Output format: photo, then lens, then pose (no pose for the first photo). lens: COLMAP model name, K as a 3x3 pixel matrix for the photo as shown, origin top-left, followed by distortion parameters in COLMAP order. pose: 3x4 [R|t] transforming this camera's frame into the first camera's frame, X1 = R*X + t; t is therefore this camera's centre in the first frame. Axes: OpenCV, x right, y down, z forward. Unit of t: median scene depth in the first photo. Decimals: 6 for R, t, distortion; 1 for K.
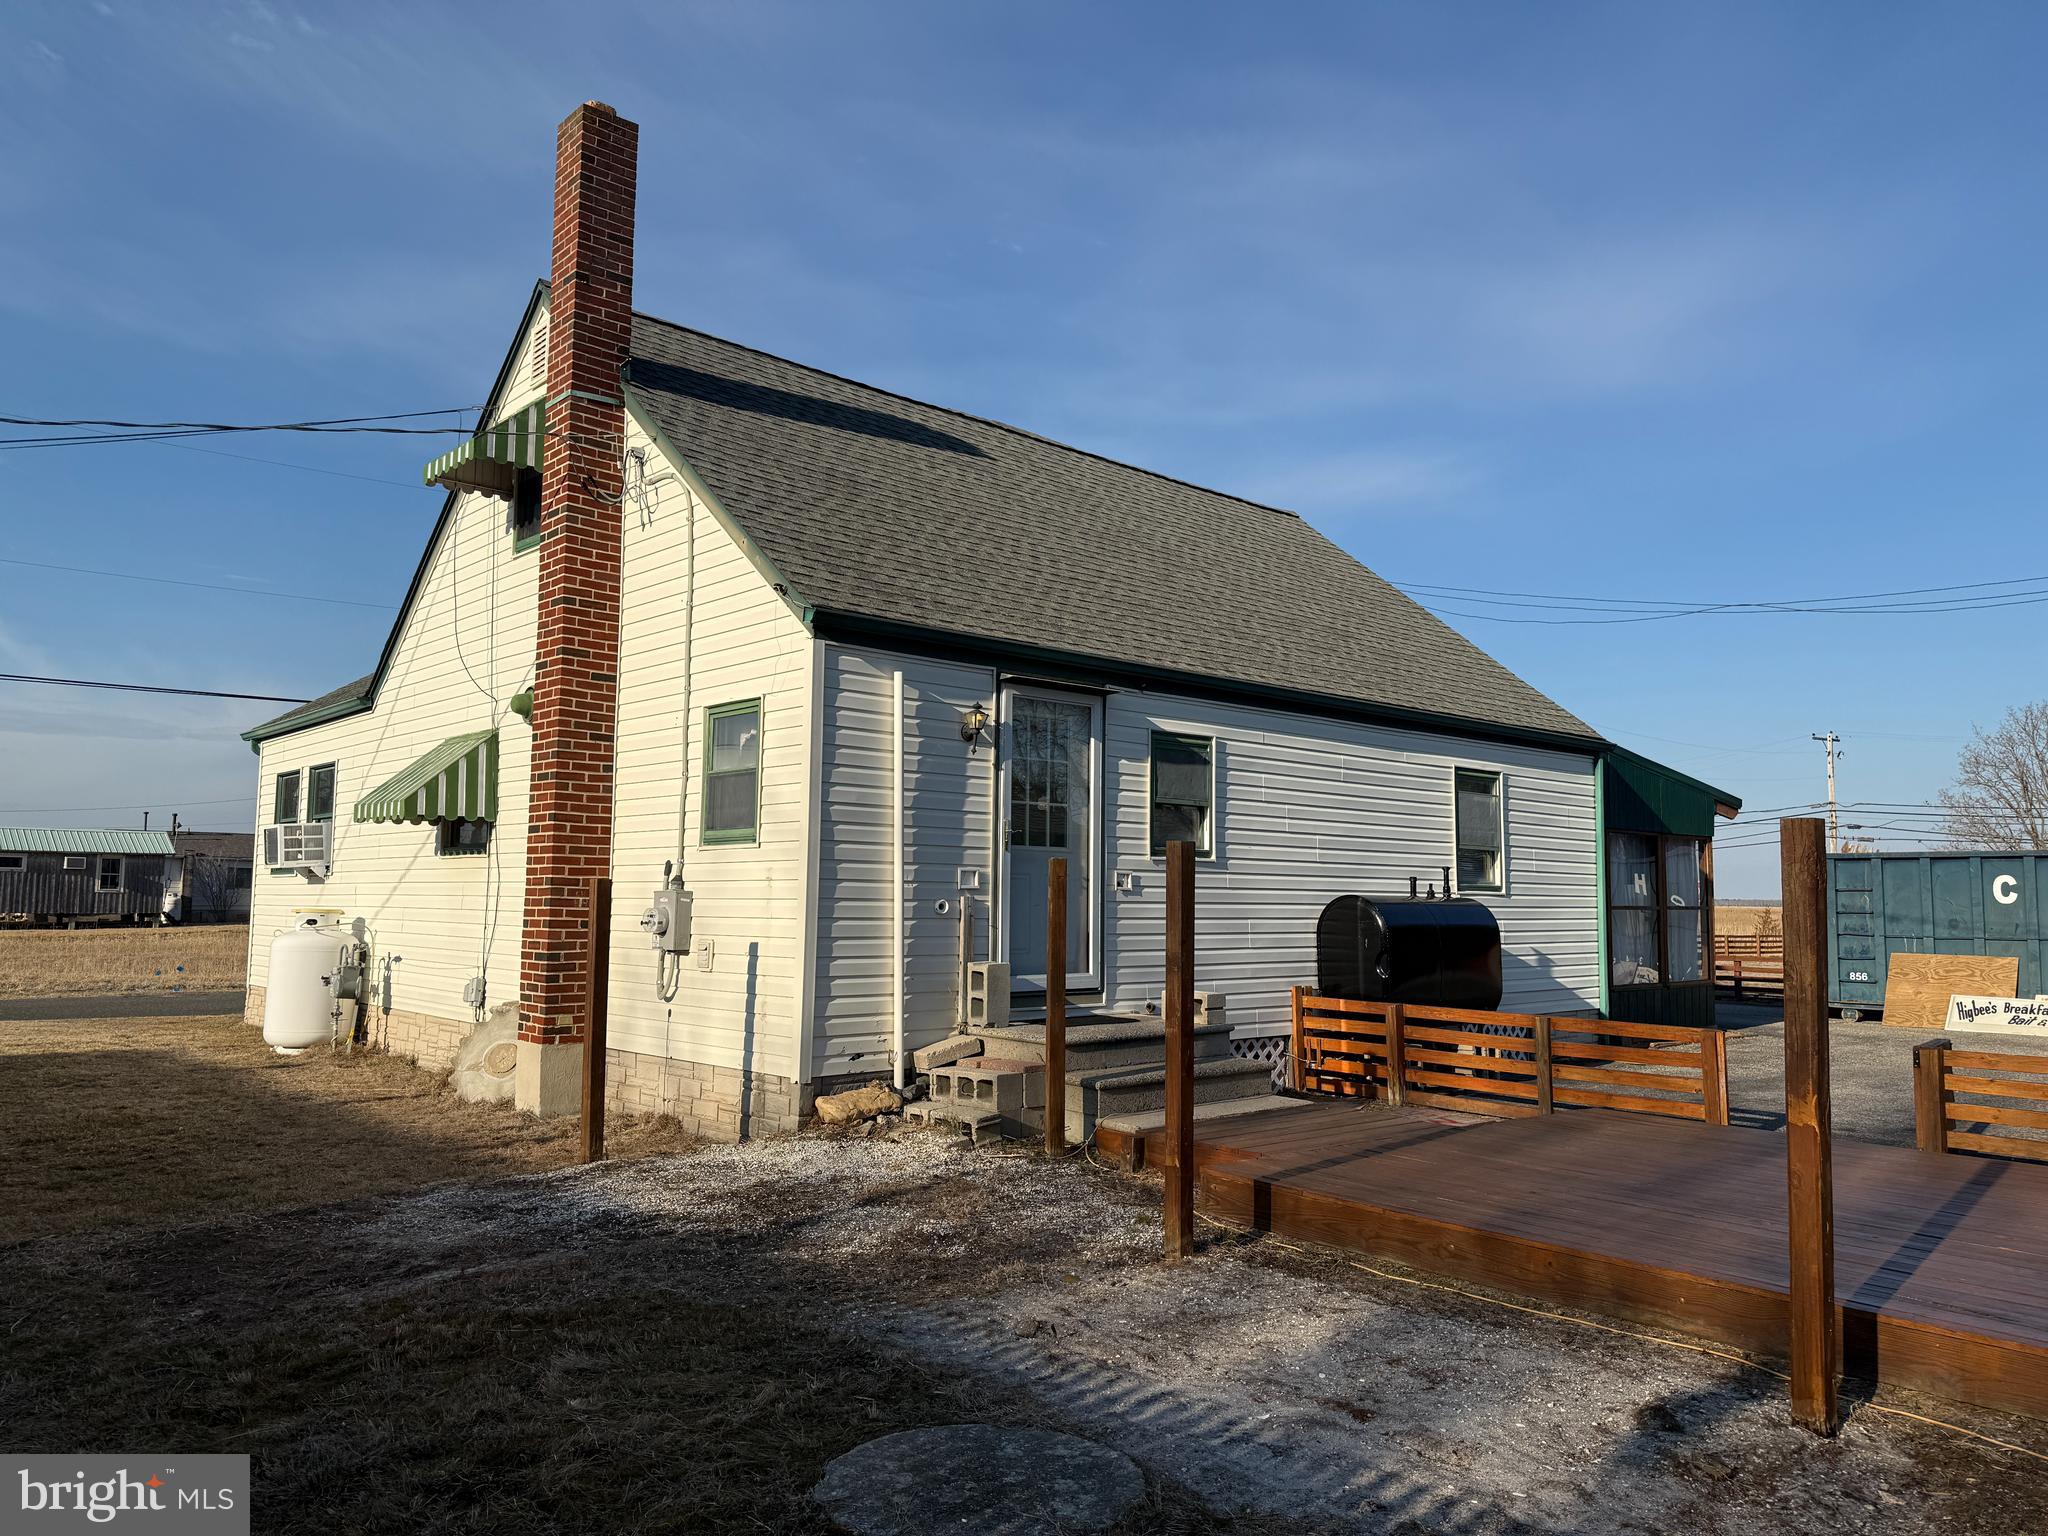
lens RADIAL K [[1425.7, 0, 1025.9], [0, 1425.7, 769.8], [0, 0, 1]] dist [0.103614, -0.140332]
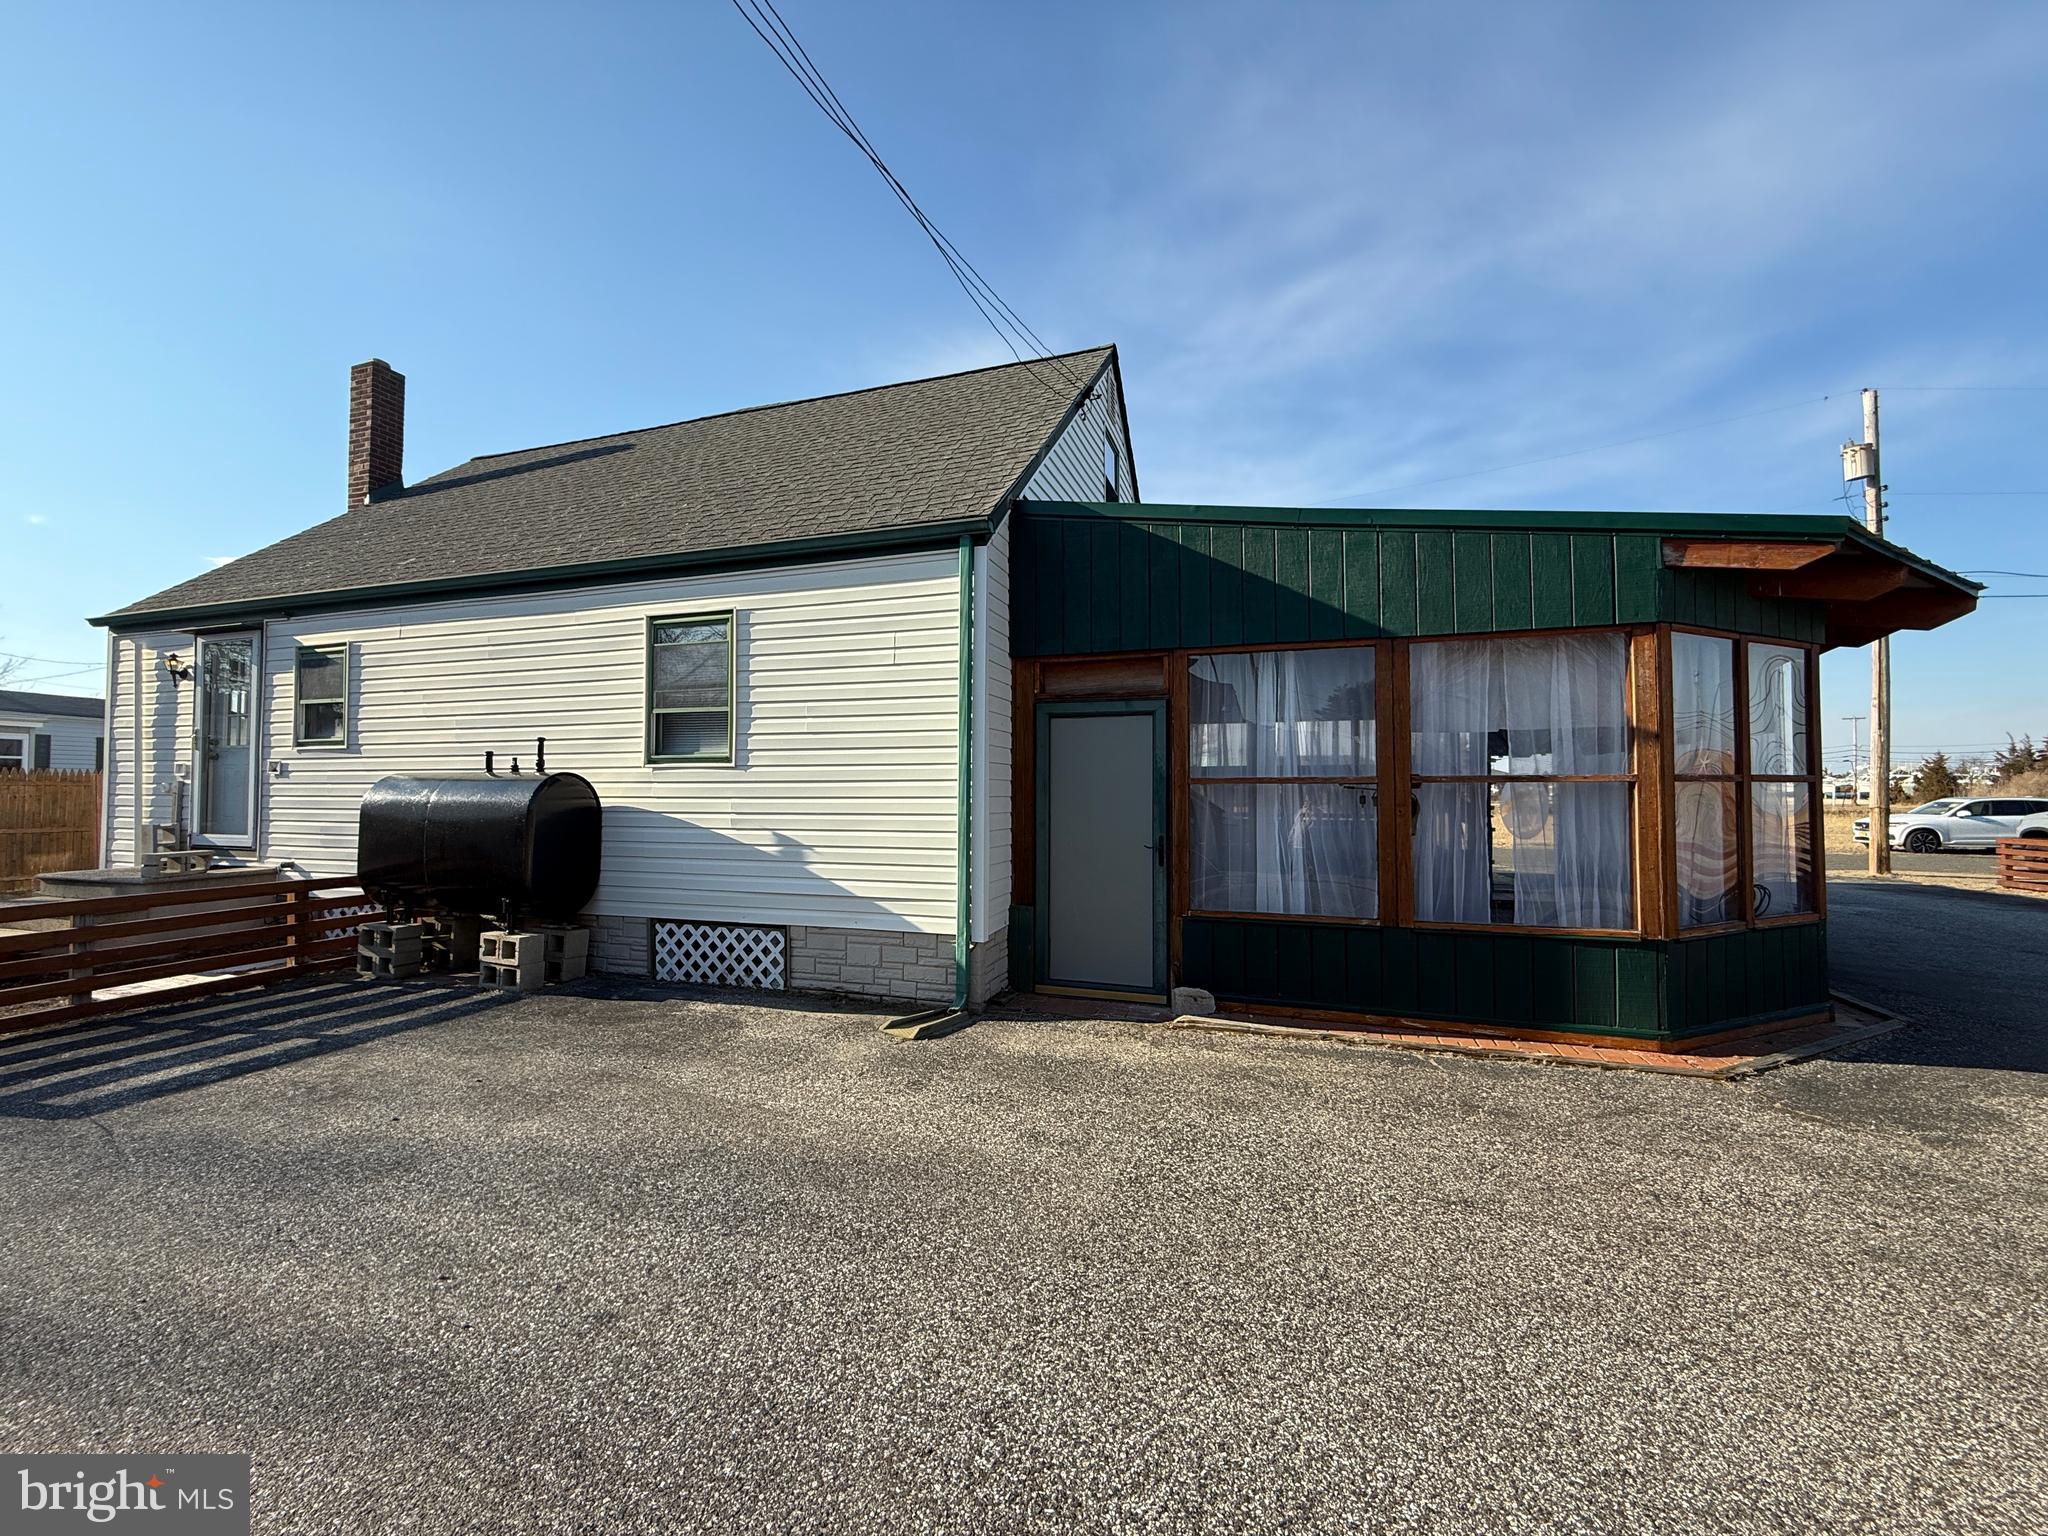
lens RADIAL K [[816.7, 0, 1021.4], [0, 816.7, 765.1], [0, 0, 1]] dist [-0.000476, -0.000207]
pose [[0.490216, -0.033538, -0.870956, 1.053493], [0.083603, 0.996461, 0.008685, 0.126324], [0.867582, -0.077072, 0.491285, 1.223289]]
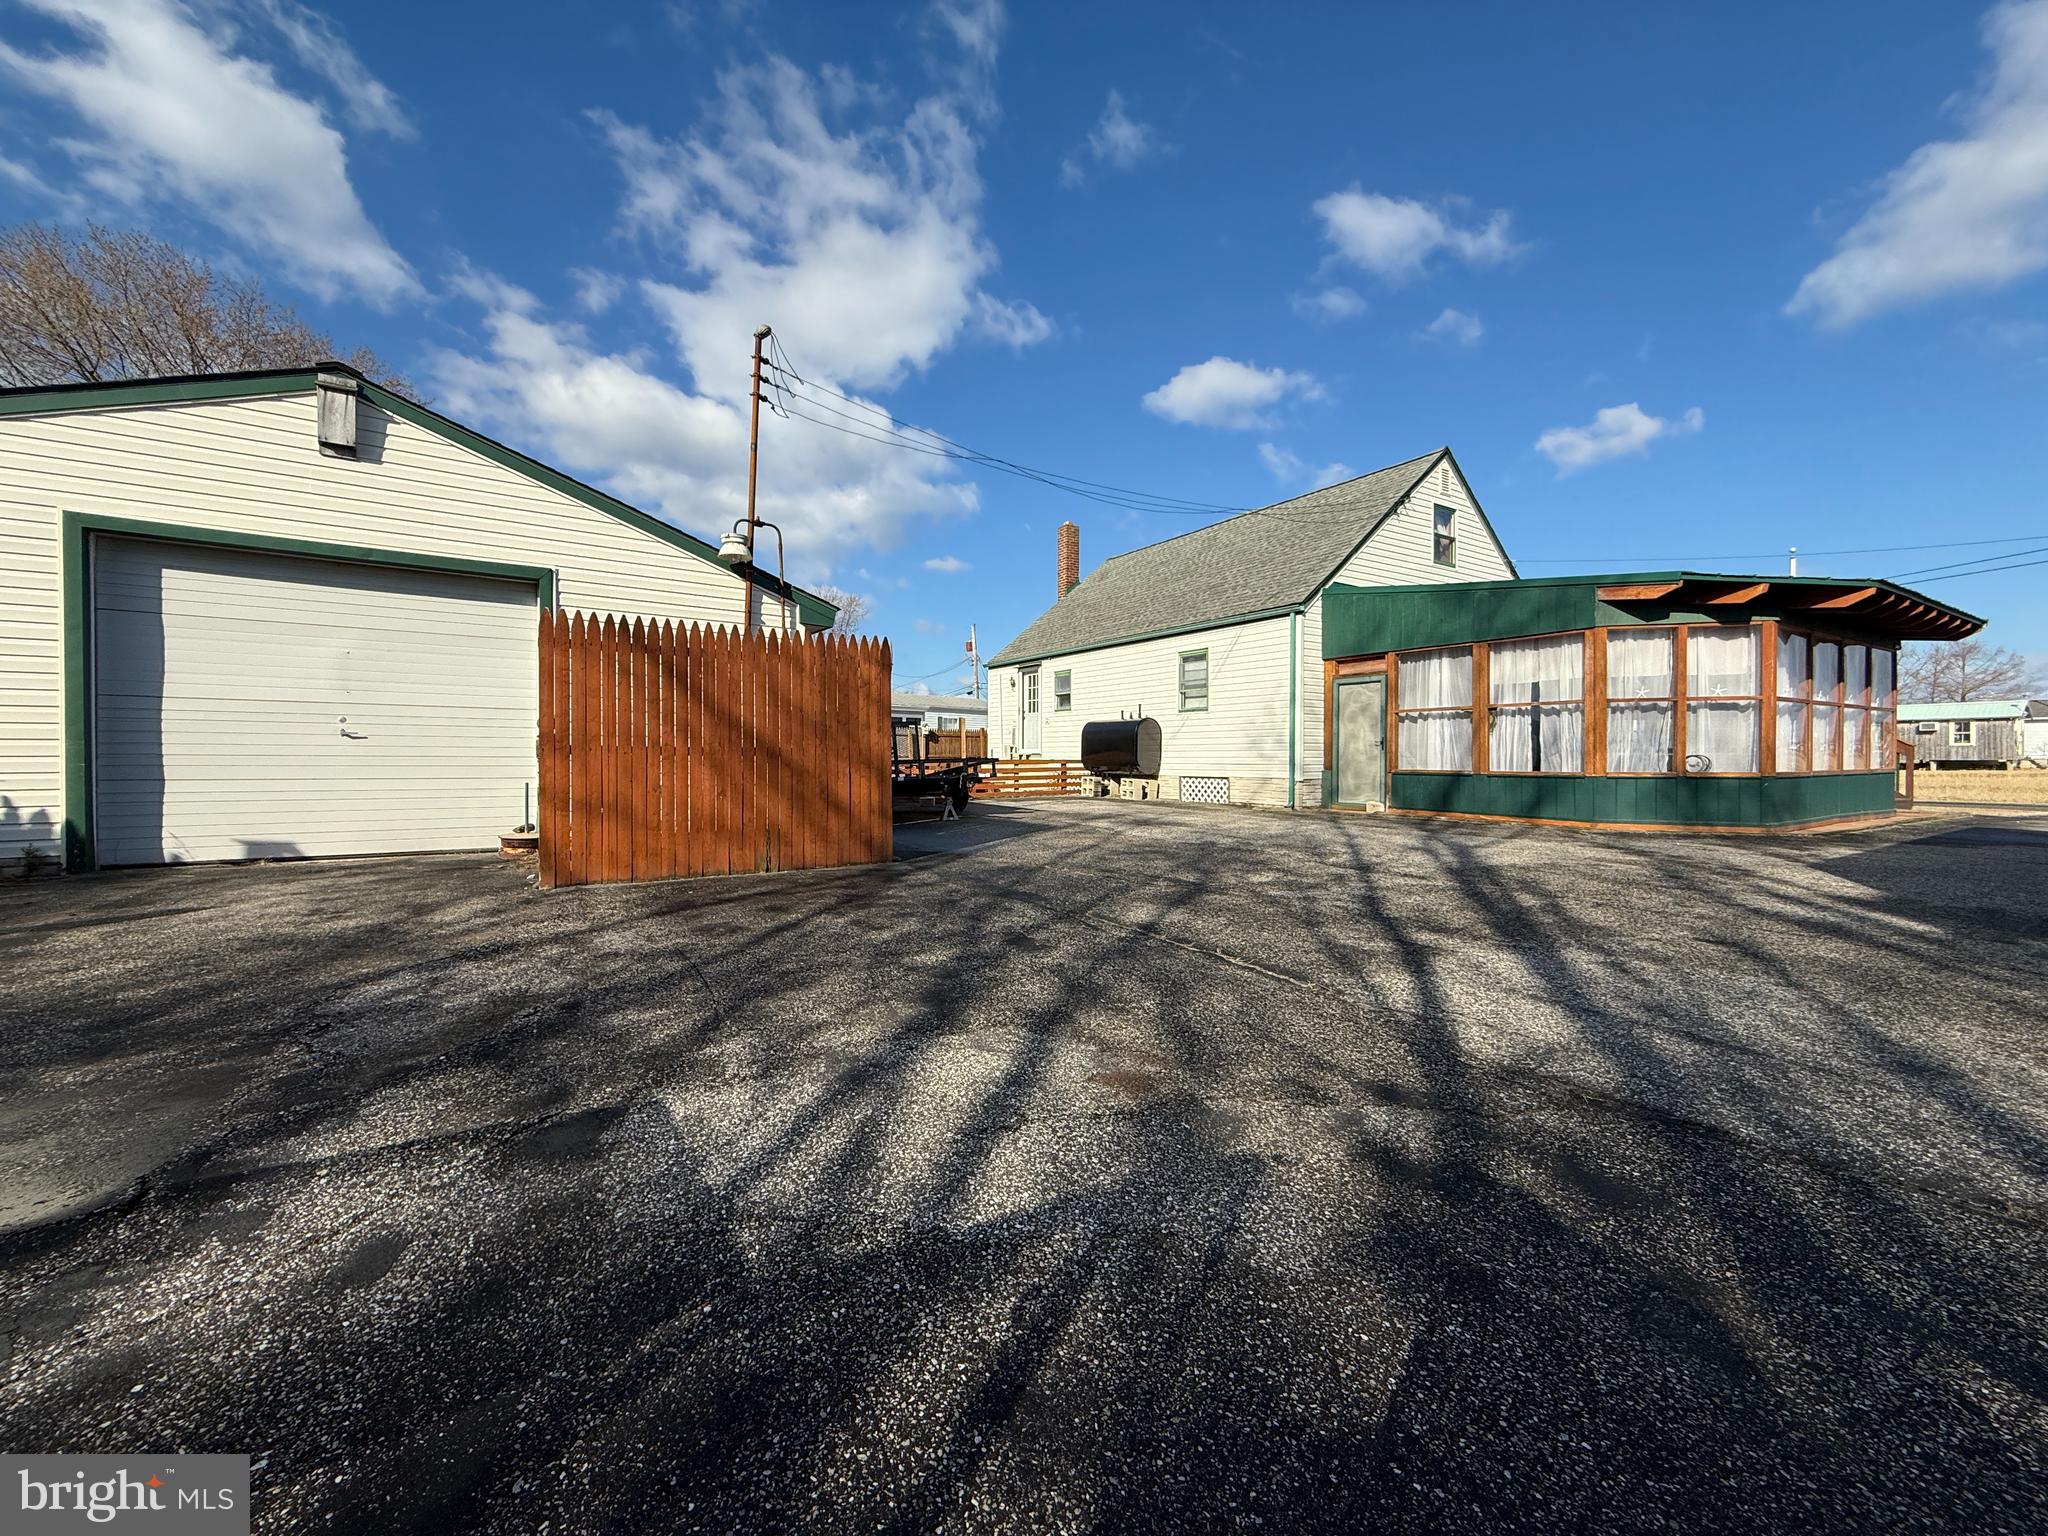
lens RADIAL K [[816.6, 0, 1019.5], [0, 816.6, 765.8], [0, 0, 1]] dist [0.001216, -0.000570]
pose [[-0.168483, 0.001761, -0.985703, 1.894997], [0.086937, 0.996128, -0.013080, 0.196773], [0.981863, -0.087898, -0.167984, 1.241118]]
